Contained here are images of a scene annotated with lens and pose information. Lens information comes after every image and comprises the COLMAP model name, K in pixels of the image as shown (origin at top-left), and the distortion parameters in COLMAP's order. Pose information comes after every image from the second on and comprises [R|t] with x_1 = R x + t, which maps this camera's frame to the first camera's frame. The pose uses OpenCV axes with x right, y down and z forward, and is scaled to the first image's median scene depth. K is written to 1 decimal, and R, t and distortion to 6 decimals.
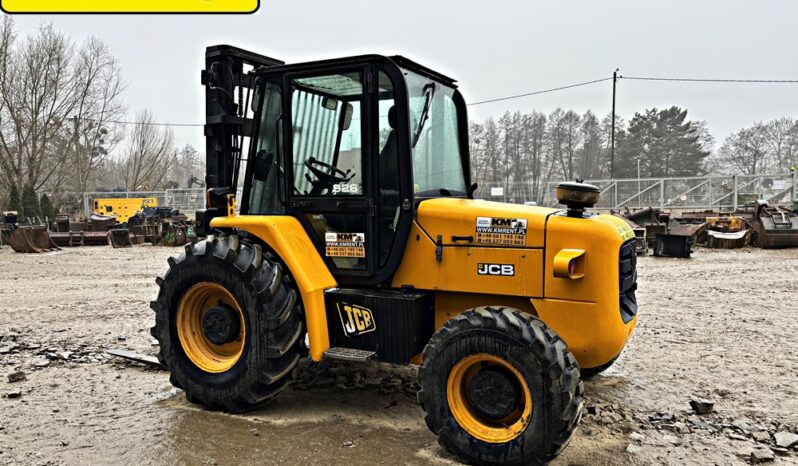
lens RADIAL K [[602.6, 0, 395.8], [0, 602.6, 236.2], [0, 0, 1]] dist [0.051060, -0.060481]
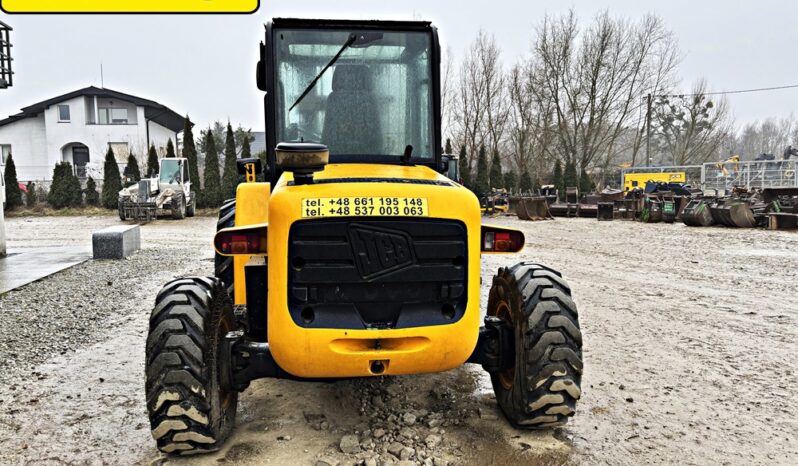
lens RADIAL K [[602.6, 0, 392.4], [0, 602.6, 225.9], [0, 0, 1]] dist [0.051060, -0.060481]
pose [[0.567347, 0.065924, -0.820836, 0.874143], [-0.047615, 0.997749, 0.047222, -0.017283], [0.822101, 0.012293, 0.569209, 0.557102]]
